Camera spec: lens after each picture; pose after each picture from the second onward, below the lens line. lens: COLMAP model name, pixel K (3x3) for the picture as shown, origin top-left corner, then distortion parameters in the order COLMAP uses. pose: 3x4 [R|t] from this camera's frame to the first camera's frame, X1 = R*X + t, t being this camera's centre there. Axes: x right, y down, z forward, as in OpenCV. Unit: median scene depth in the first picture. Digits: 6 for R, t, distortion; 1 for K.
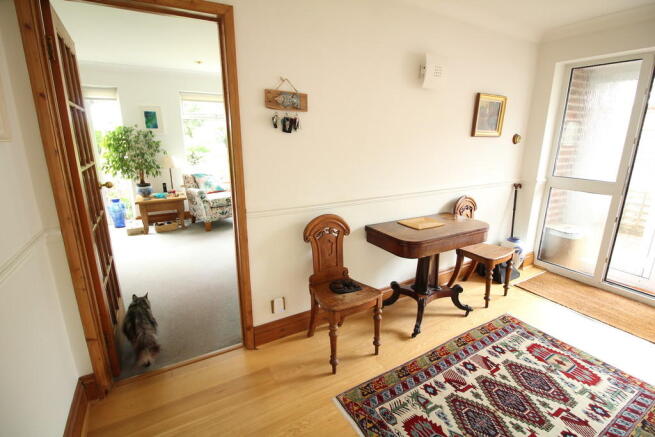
lens RADIAL K [[308.7, 0, 324.6], [0, 308.7, 212.0], [0, 0, 1]] dist [-0.005224, -0.002880]
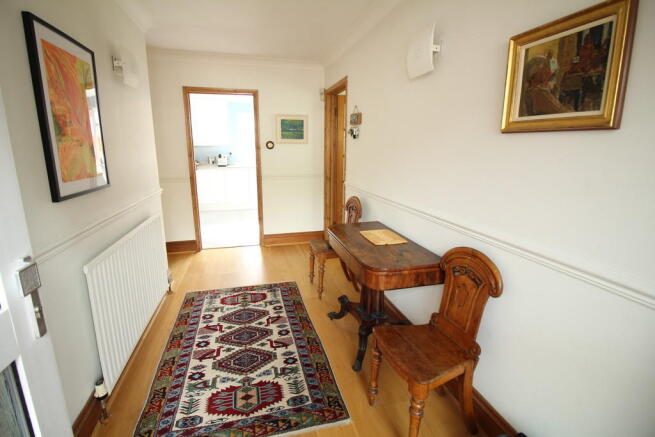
lens RADIAL K [[308.7, 0, 326.4], [0, 308.7, 218.5], [0, 0, 1]] dist [-0.005224, -0.002880]
pose [[-0.268877, 0.196219, -0.942976, 1.534486], [-0.254319, 0.929821, 0.265997, -0.264129], [0.928993, 0.311337, -0.200105, 1.328249]]
